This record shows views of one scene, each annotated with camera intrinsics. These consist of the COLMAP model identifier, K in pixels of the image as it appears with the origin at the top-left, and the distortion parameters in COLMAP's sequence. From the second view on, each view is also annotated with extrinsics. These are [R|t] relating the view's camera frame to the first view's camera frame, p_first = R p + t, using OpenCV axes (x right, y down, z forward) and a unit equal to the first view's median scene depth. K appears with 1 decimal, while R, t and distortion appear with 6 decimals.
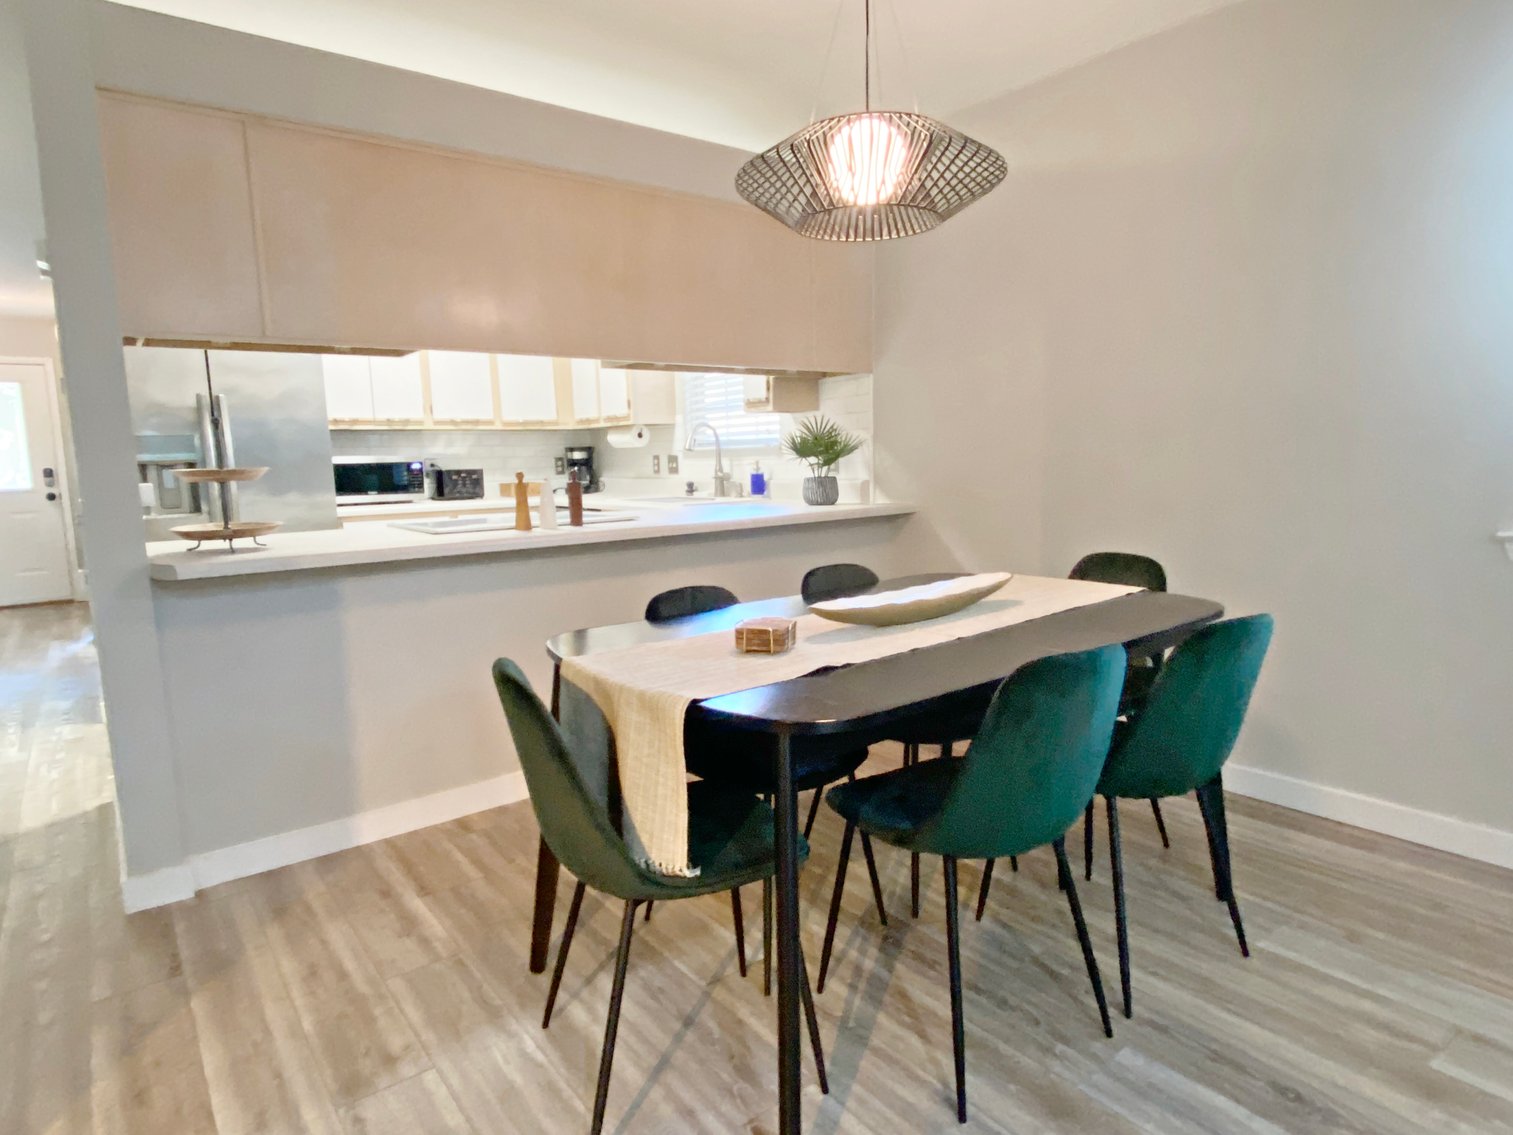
lens RADIAL K [[867.1, 0, 742.4], [0, 867.1, 561.0], [0, 0, 1]] dist [0.072403, -0.094115]
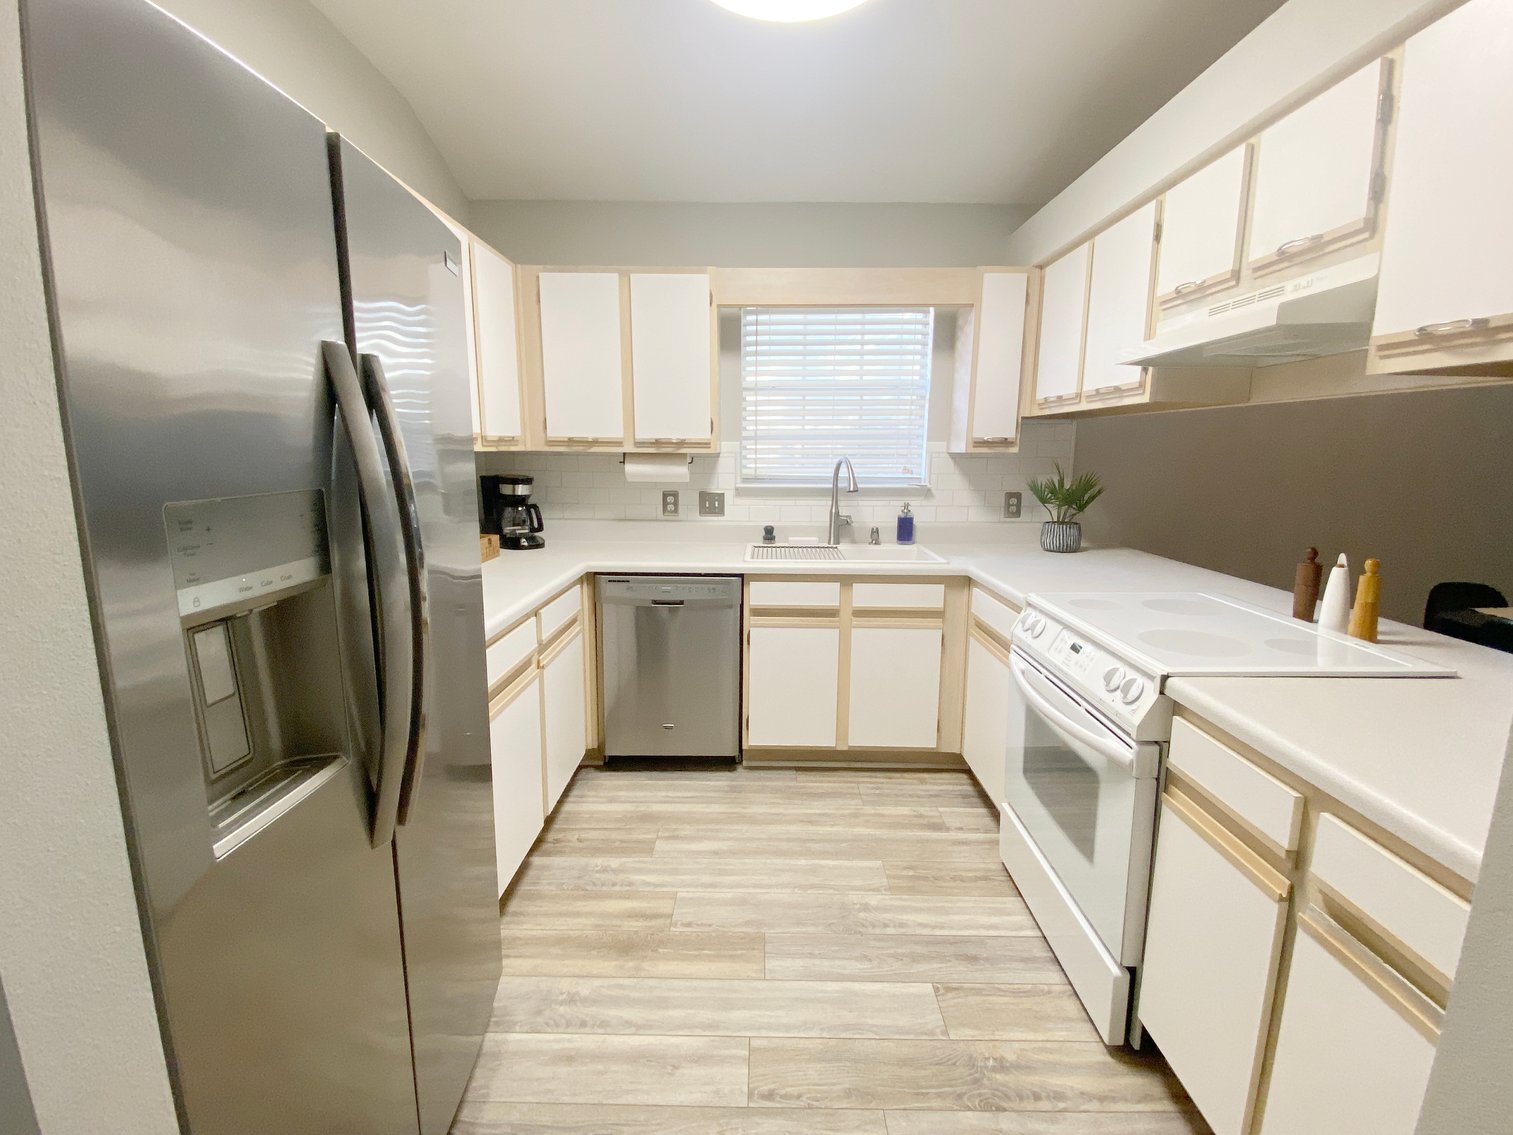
lens RADIAL K [[689.0, 0, 754.5], [0, 689.0, 564.9], [0, 0, 1]] dist [0.035190, -0.026353]
pose [[0.620444, -0.089443, 0.779134, -0.571133], [0.073217, 0.995742, 0.056004, -0.090536], [-0.780826, 0.022298, 0.624351, 0.593981]]
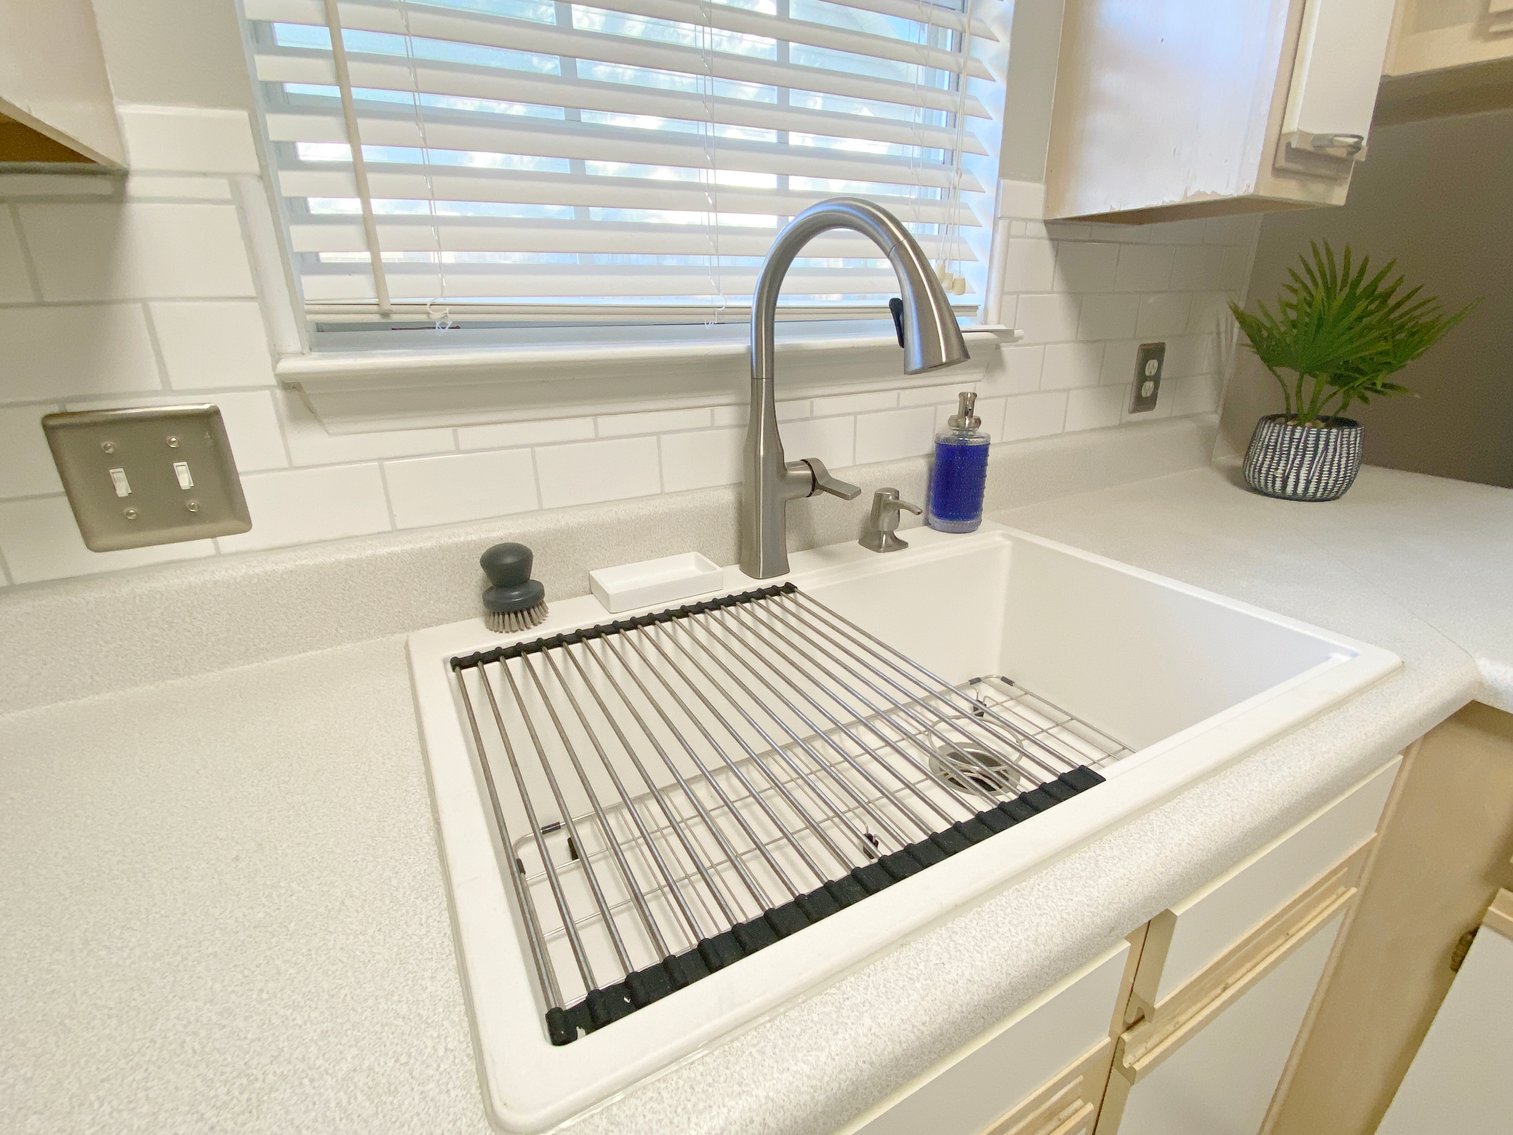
lens RADIAL K [[697.7, 0, 747.0], [0, 697.7, 569.3], [0, 0, 1]] dist [0.020525, -0.018967]
pose [[0.137396, -0.317037, 0.938408, -0.188848], [0.133122, 0.944708, 0.299674, -0.121746], [-0.981530, 0.083749, 0.172004, 0.909732]]
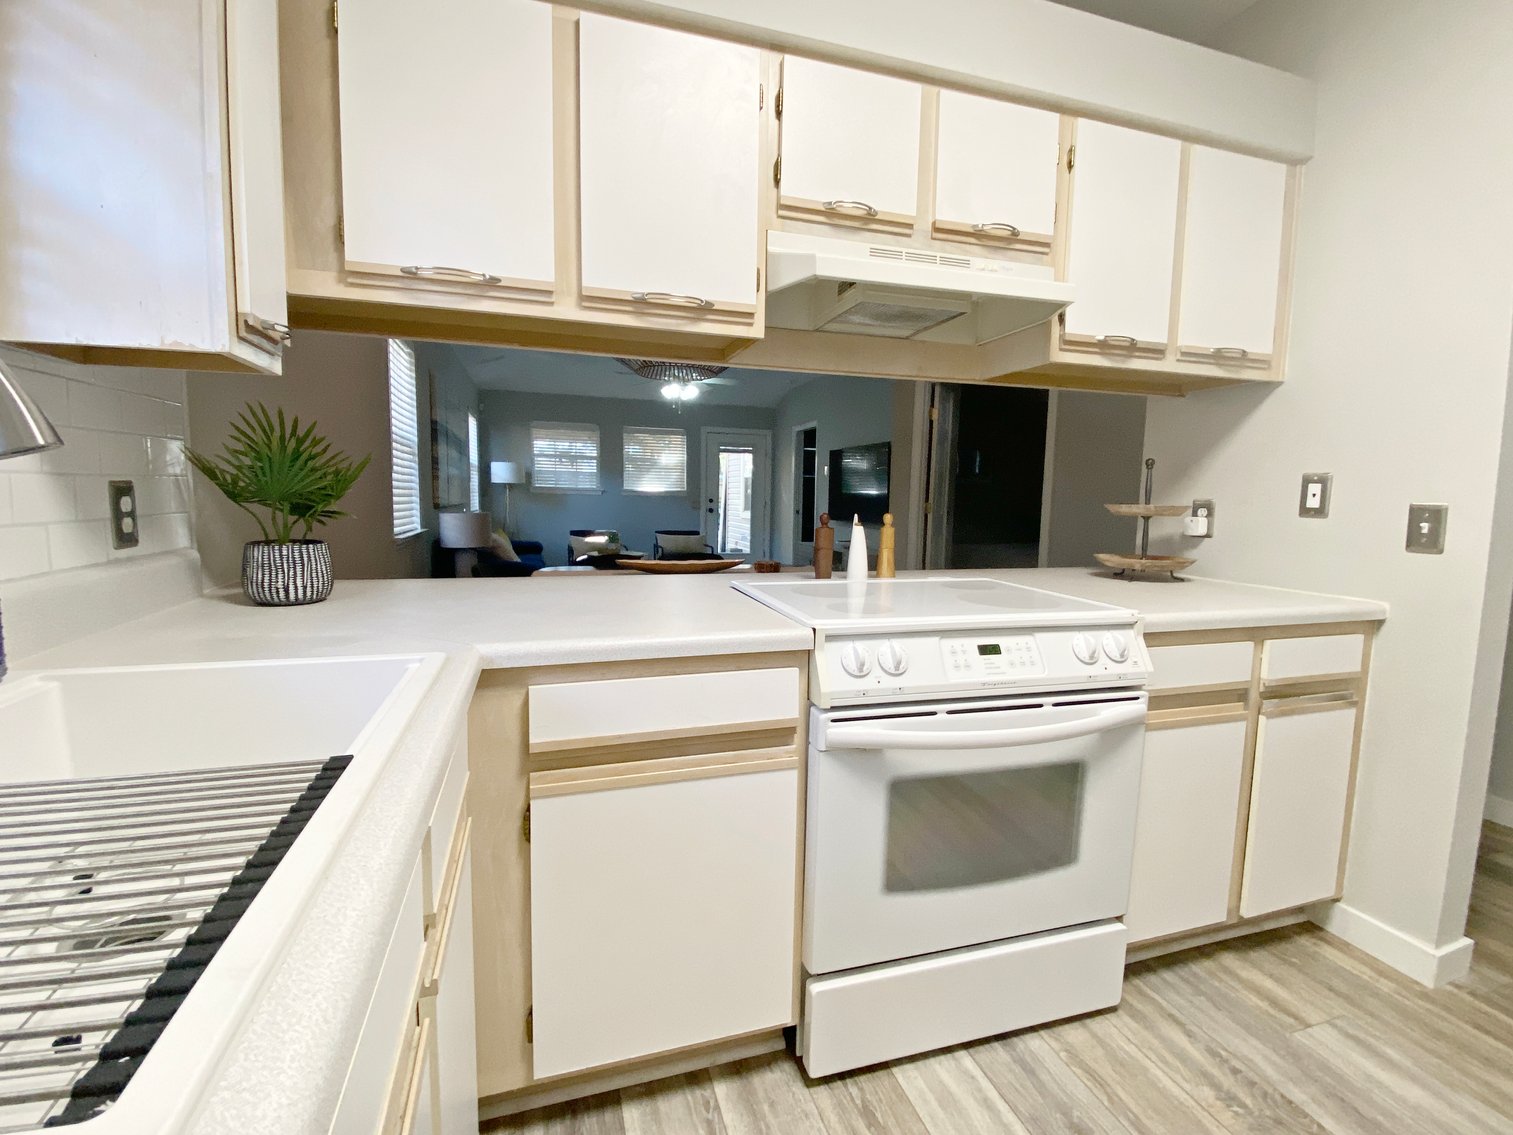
lens RADIAL K [[689.0, 0, 754.5], [0, 689.0, 564.9], [0, 0, 1]] dist [0.035190, -0.026353]
pose [[-0.938096, -0.013325, 0.346120, -0.207681], [0.063994, 0.975390, 0.210996, -0.112571], [-0.340414, 0.220084, -0.914156, 0.959957]]
